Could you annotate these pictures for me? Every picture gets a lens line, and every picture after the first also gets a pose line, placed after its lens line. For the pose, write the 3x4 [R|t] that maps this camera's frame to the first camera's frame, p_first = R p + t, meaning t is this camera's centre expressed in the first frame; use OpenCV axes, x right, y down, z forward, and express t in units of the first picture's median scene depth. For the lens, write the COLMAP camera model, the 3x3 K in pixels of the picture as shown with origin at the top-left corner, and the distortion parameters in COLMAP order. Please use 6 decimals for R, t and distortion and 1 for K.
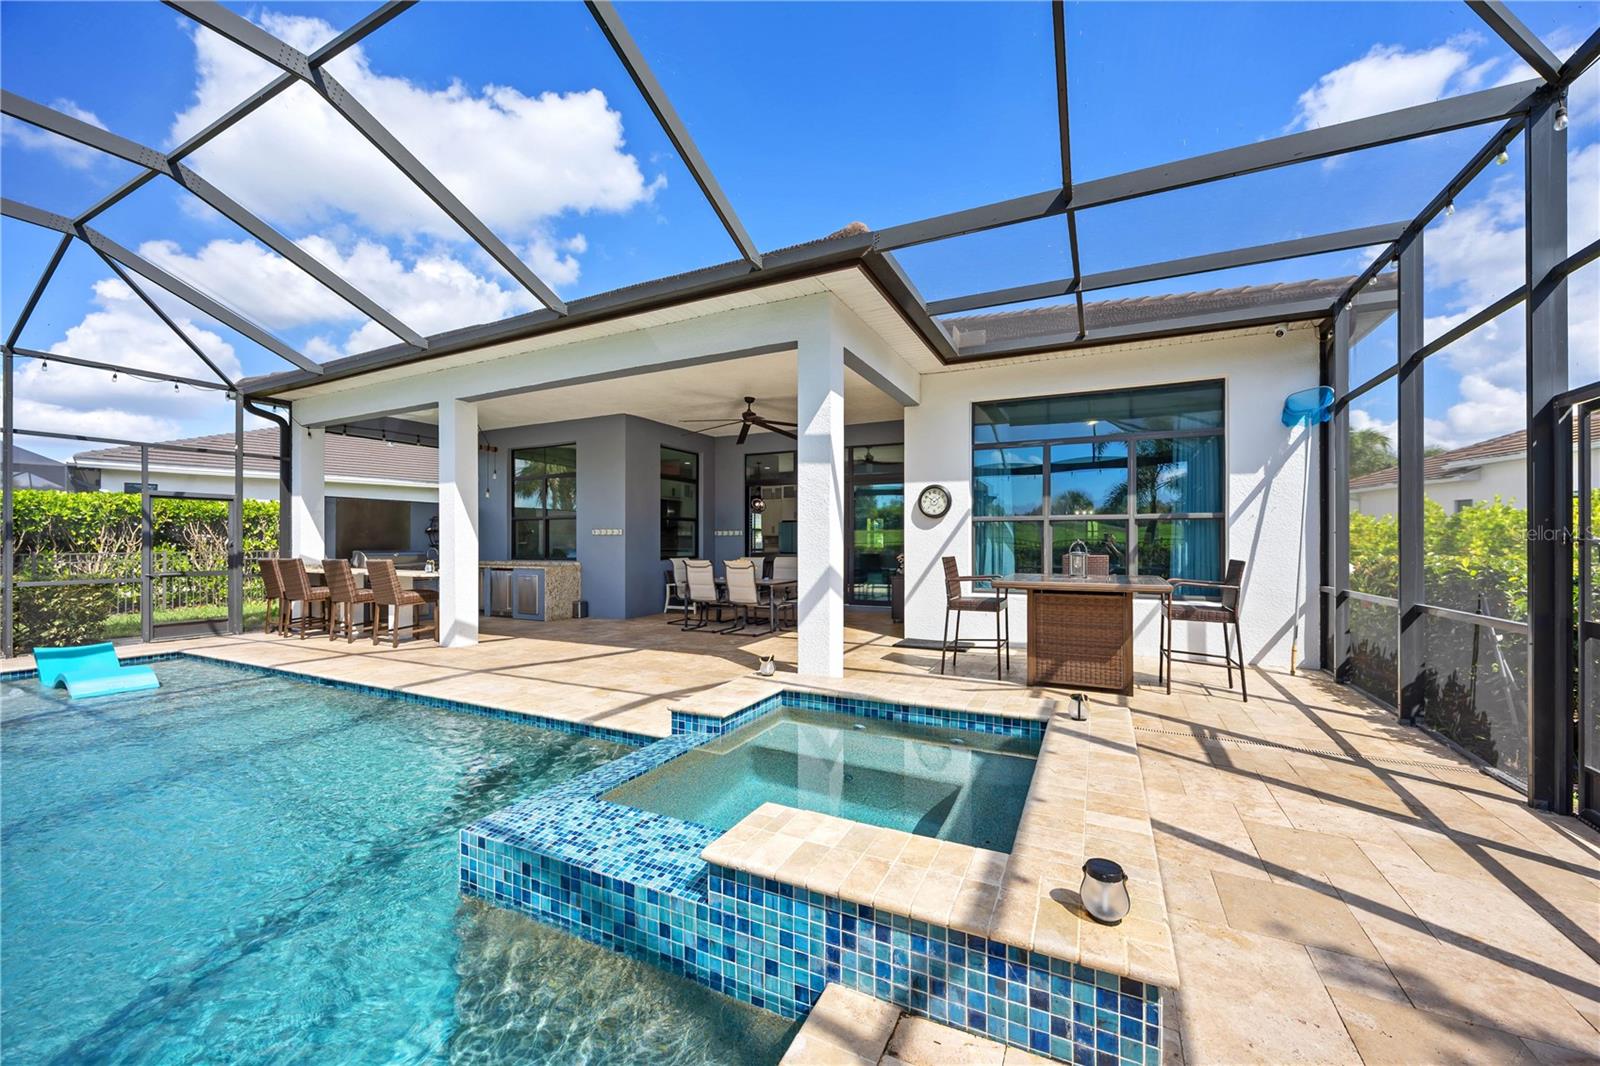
lens RADIAL K [[605.6, 0, 797.7], [0, 605.6, 533.3], [0, 0, 1]] dist [-0.002306, -0.000176]
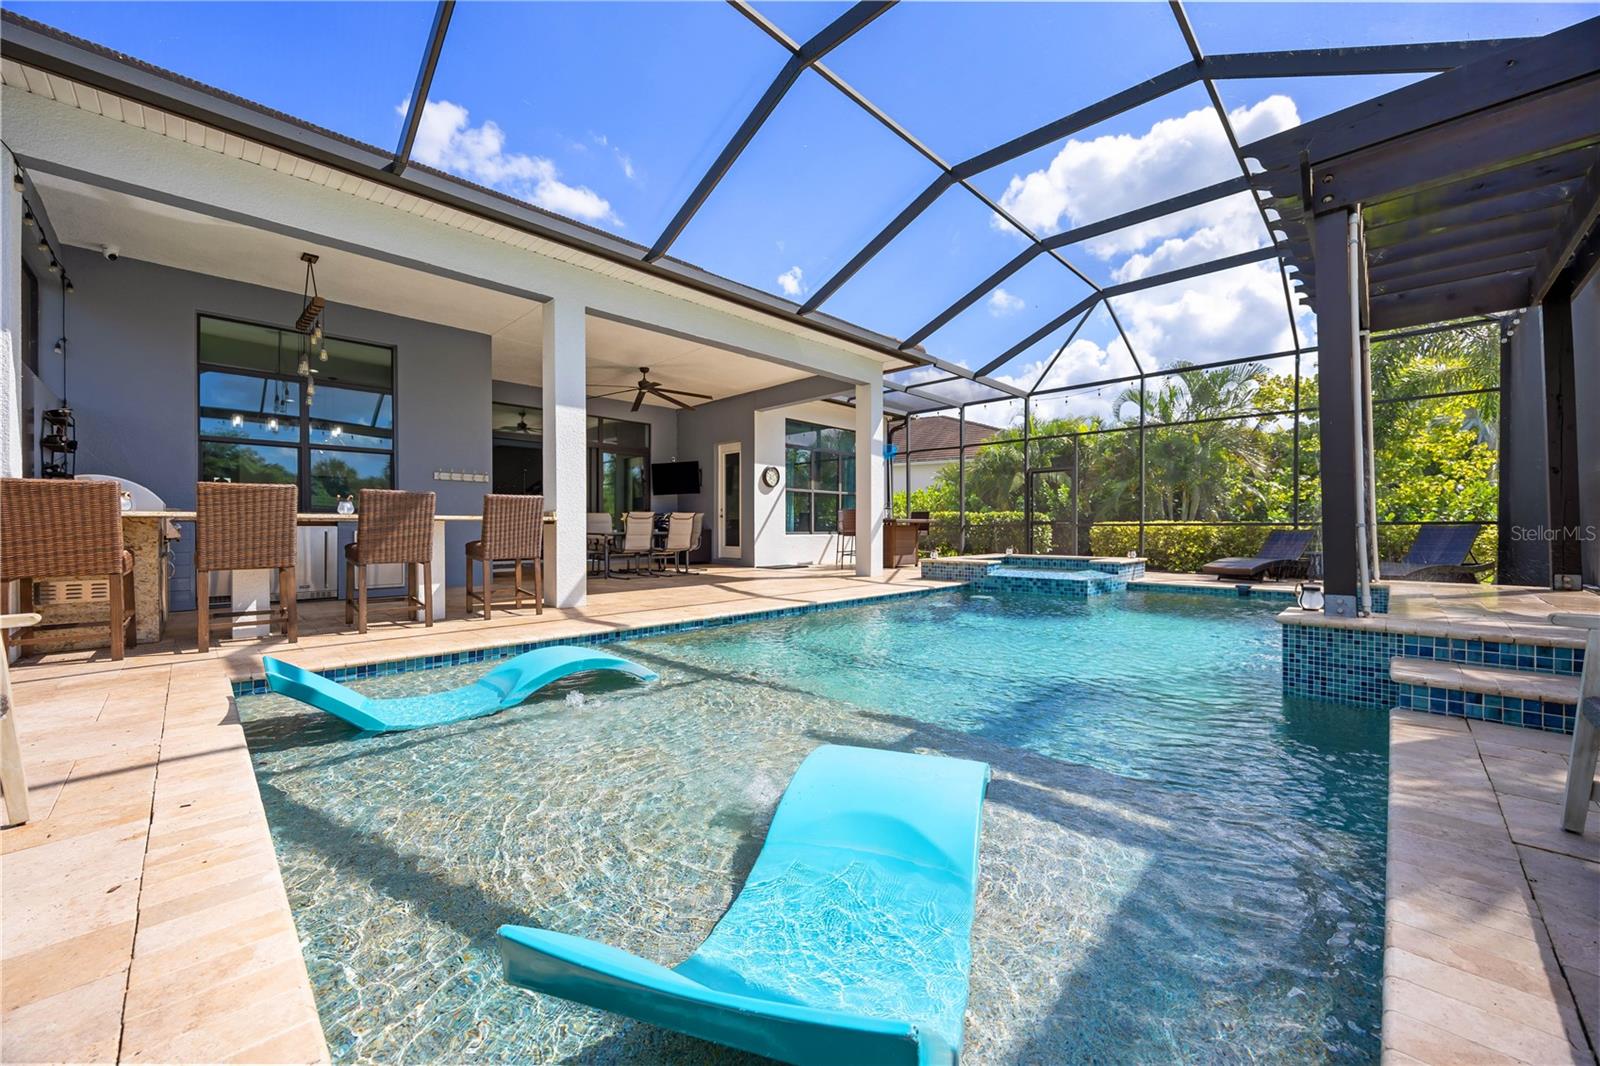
lens RADIAL K [[605.6, 0, 797.7], [0, 605.6, 533.3], [0, 0, 1]] dist [-0.002306, -0.000176]
pose [[0.315230, -0.006415, 0.948993, -1.211236], [-0.016283, 0.999793, 0.012168, 0.070732], [-0.948875, -0.019288, 0.315061, 0.437495]]
